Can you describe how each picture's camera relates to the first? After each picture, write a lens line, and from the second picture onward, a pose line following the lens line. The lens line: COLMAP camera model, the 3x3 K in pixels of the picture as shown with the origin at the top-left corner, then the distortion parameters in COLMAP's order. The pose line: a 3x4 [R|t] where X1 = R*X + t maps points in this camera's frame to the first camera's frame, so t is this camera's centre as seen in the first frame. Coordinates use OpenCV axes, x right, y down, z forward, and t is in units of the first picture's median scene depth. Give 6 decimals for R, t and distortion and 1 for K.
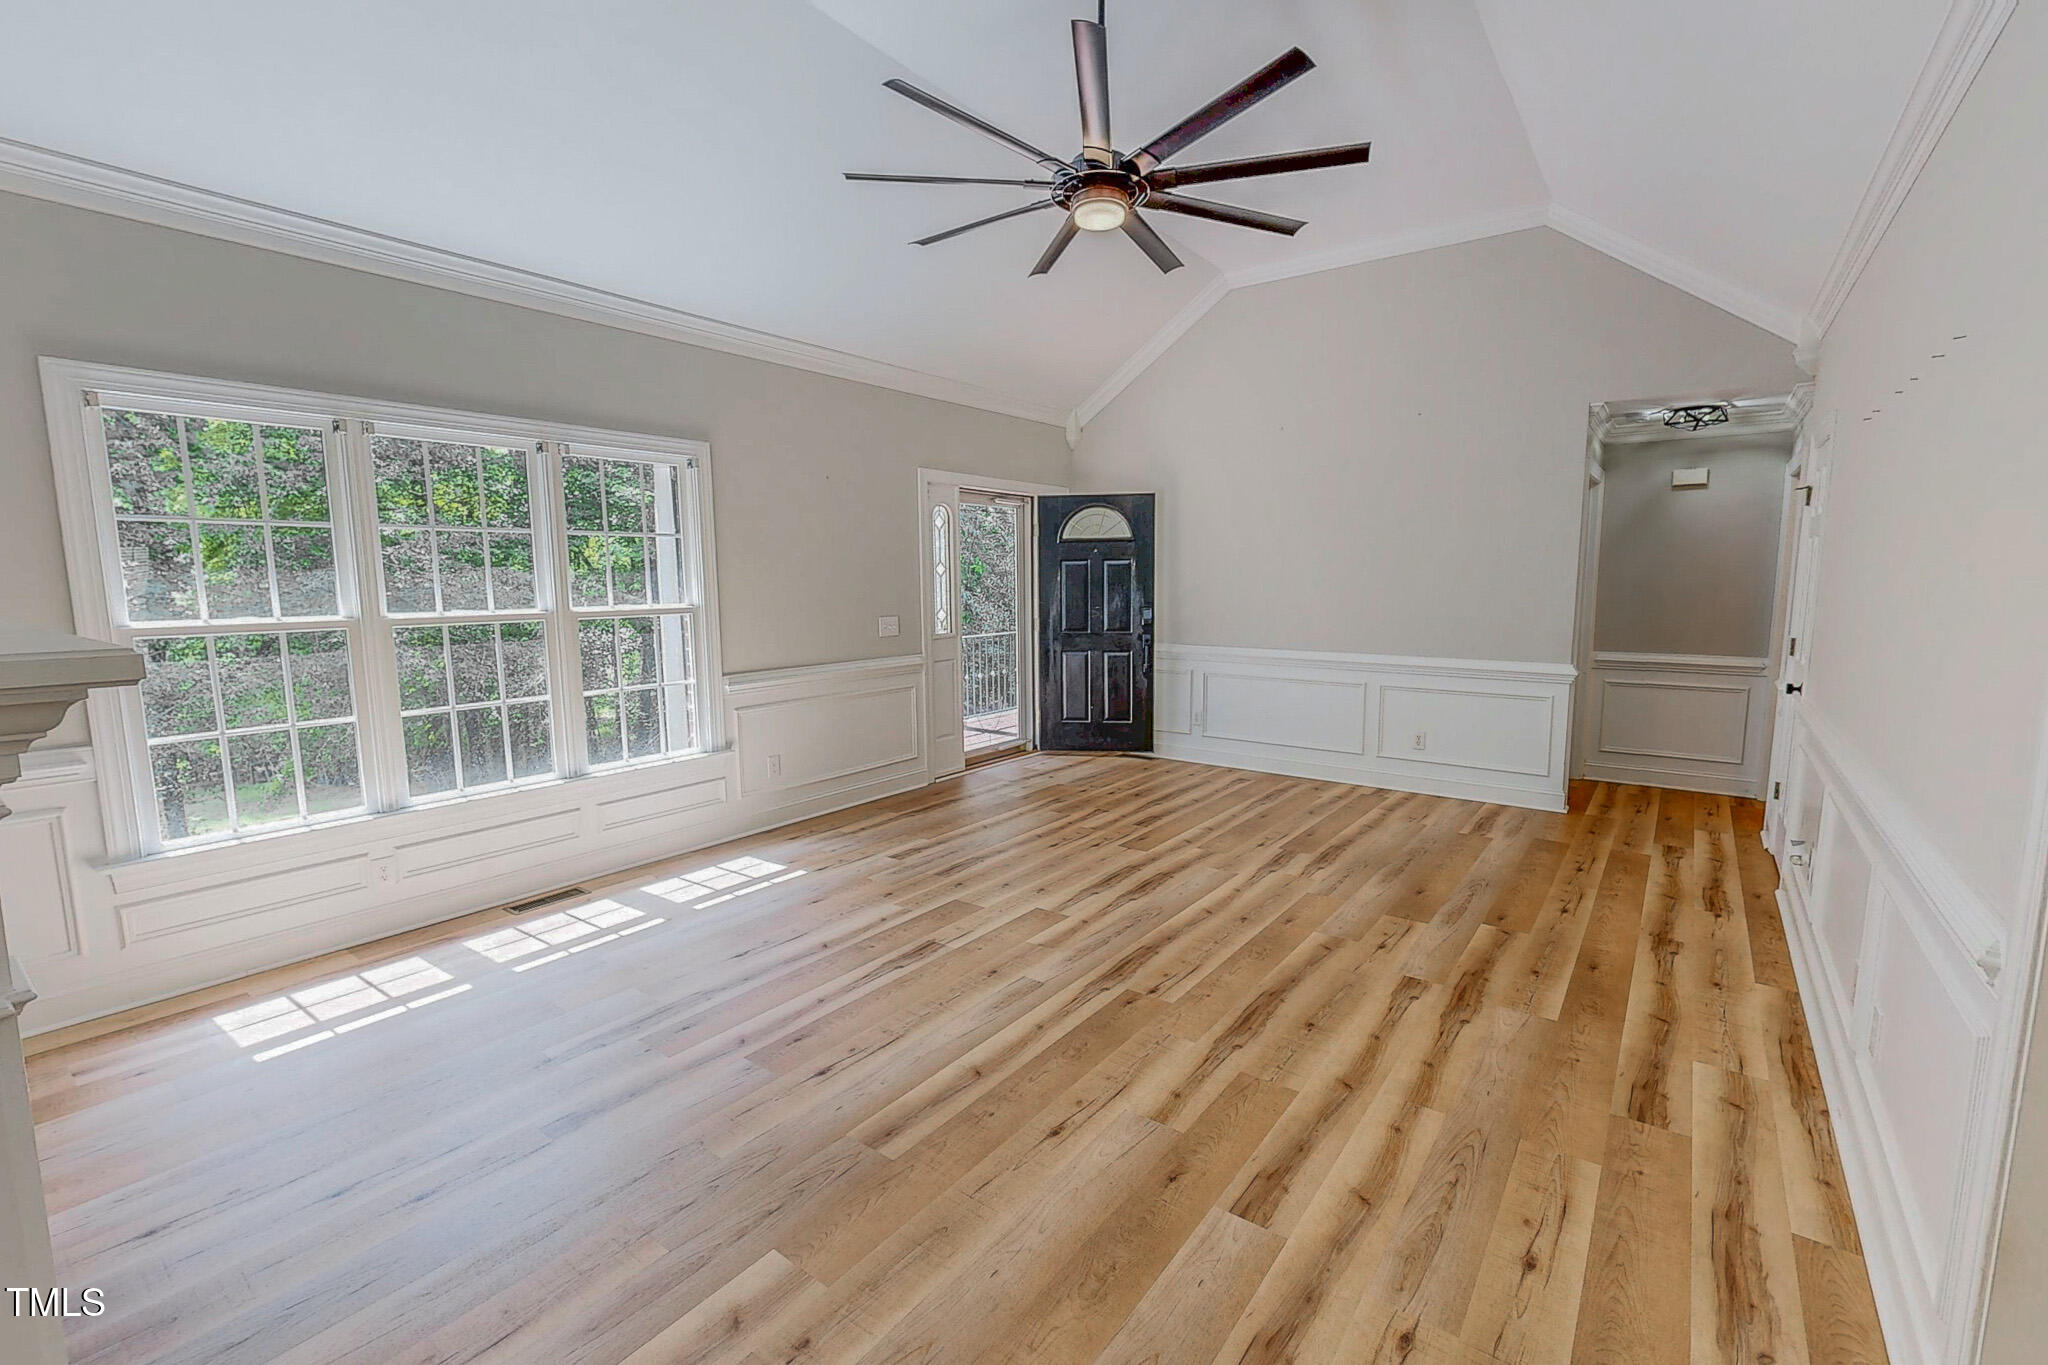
lens RADIAL K [[890.5, 0, 1024.8], [0, 890.5, 687.7], [0, 0, 1]] dist [0.000525, 0.000218]
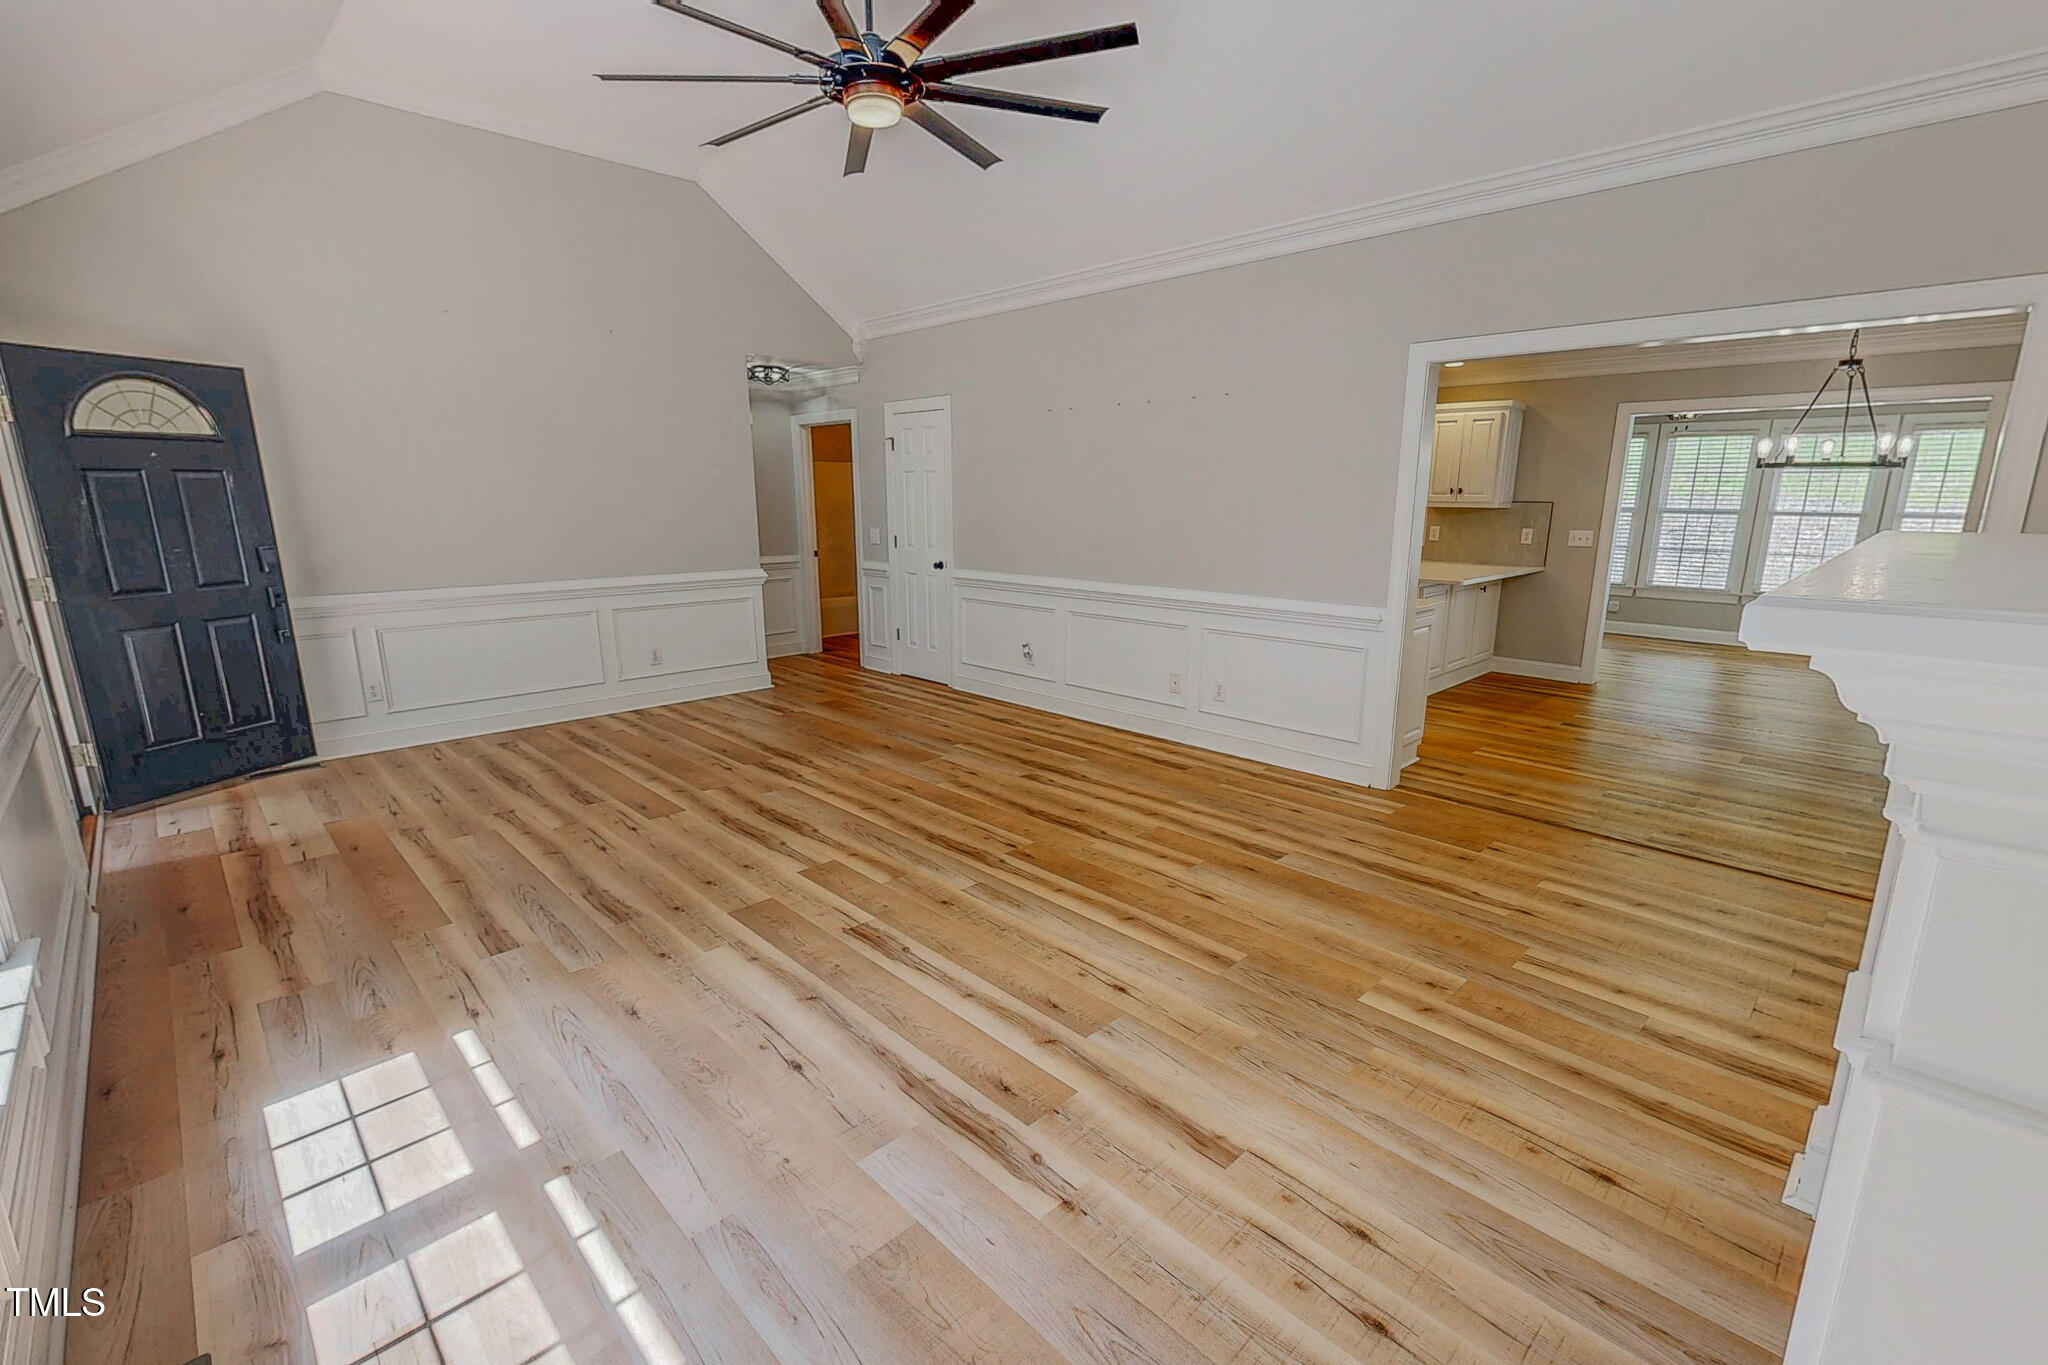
lens RADIAL K [[890.5, 0, 1024.8], [0, 890.5, 687.7], [0, 0, 1]] dist [0.000525, 0.000218]
pose [[0.151492, -0.208077, 0.966310, -0.726073], [0.125688, 0.973712, 0.189967, -0.069285], [-0.980435, 0.092675, 0.173662, 0.565405]]
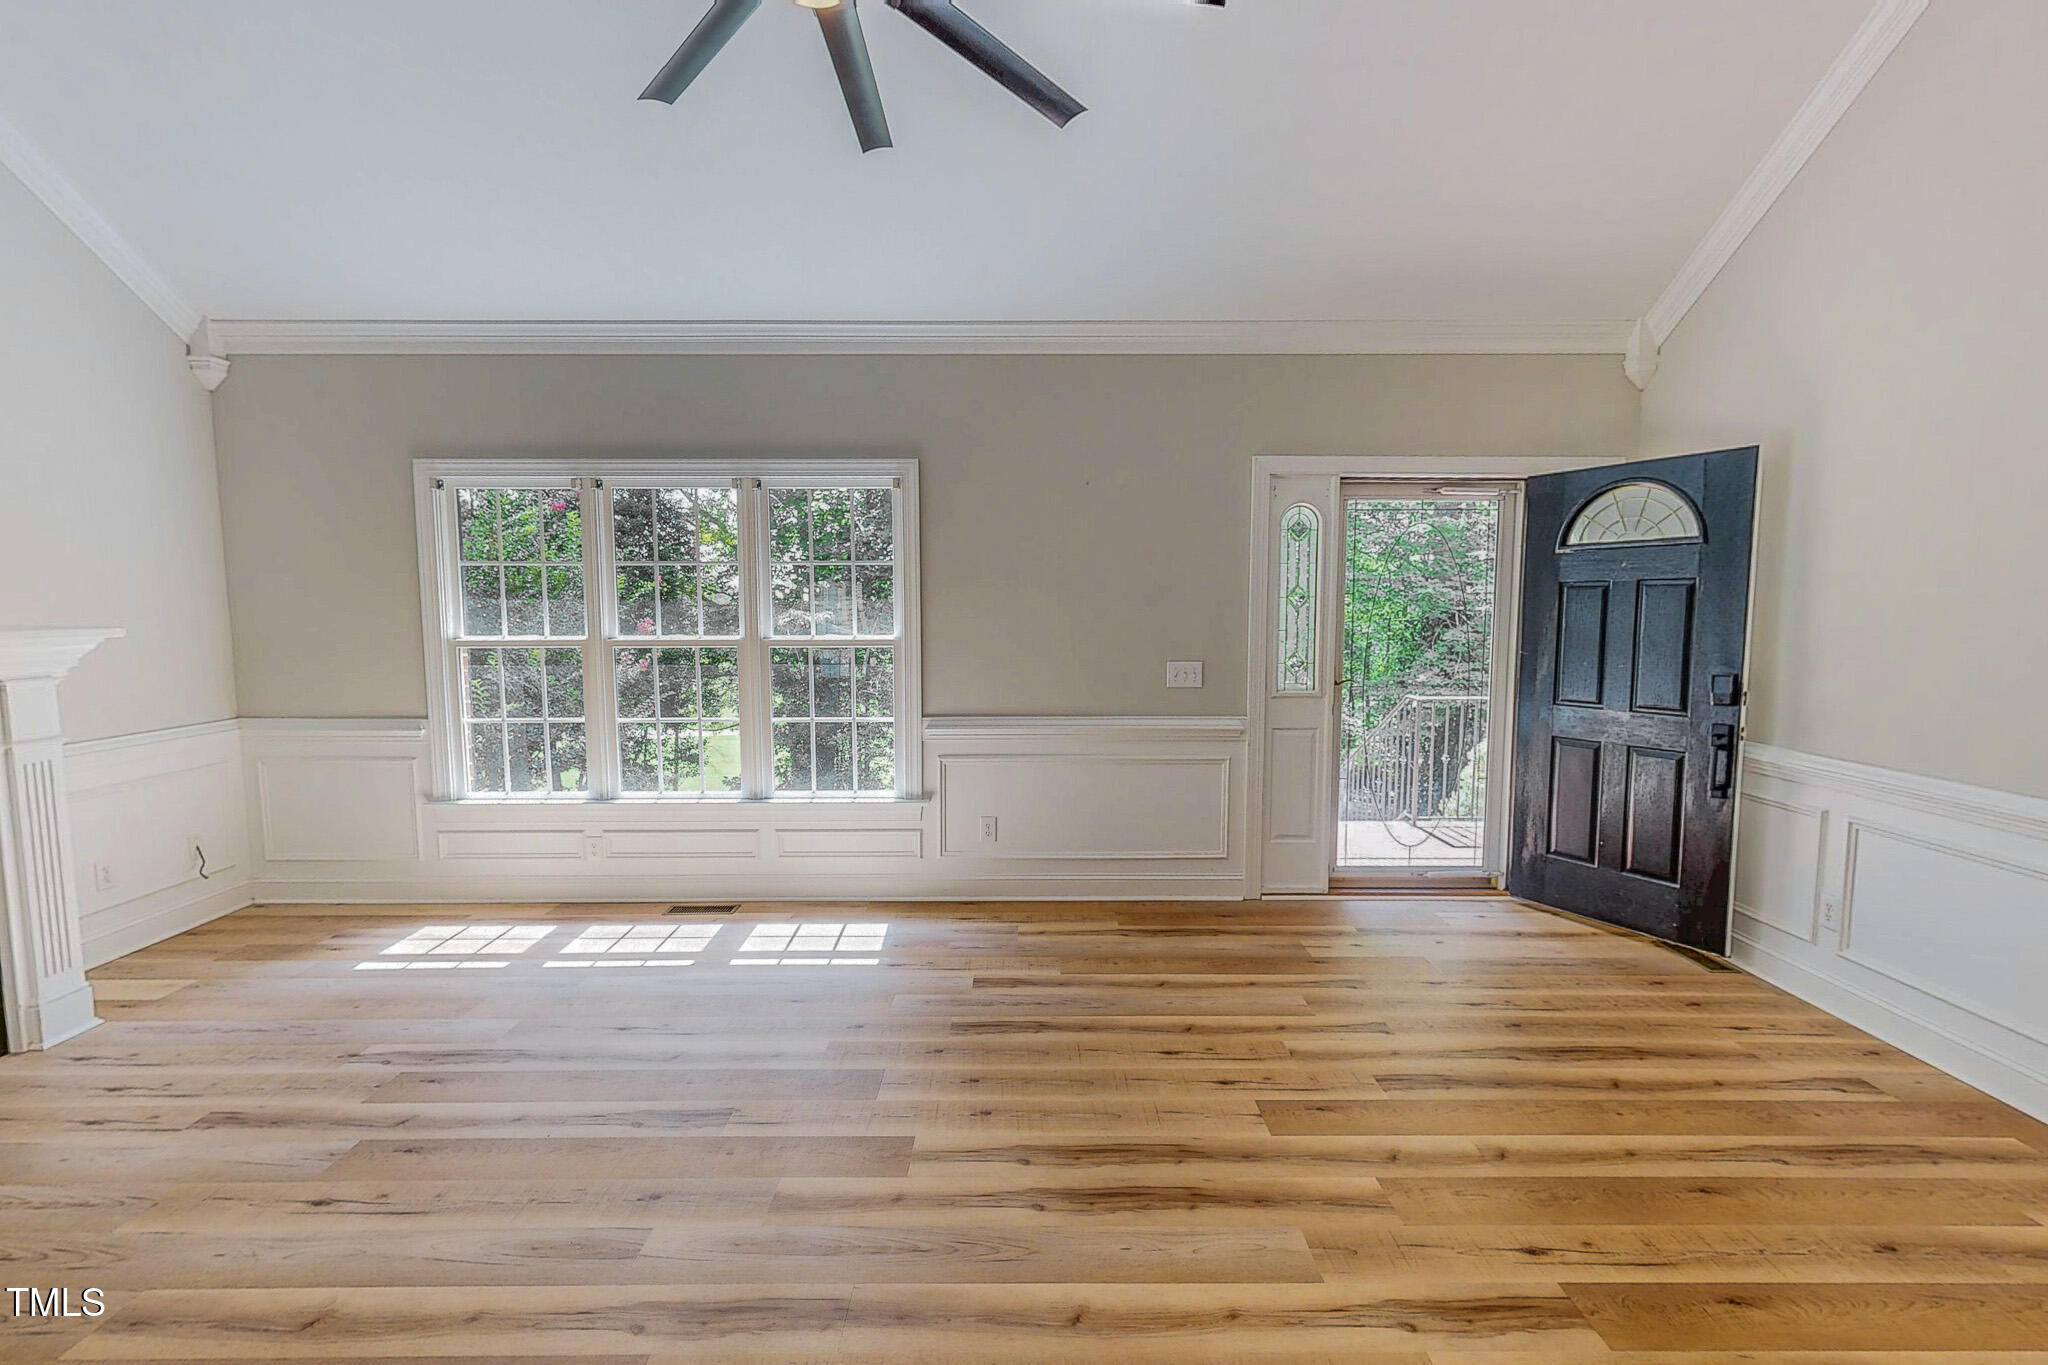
lens RADIAL K [[890.5, 0, 1024.8], [0, 890.5, 687.7], [0, 0, 1]] dist [0.000525, 0.000218]
pose [[0.603715, 0.078739, -0.793302, 0.497779], [-0.103272, 0.994450, 0.020112, -0.082200], [0.790483, 0.069783, 0.608496, 0.616413]]
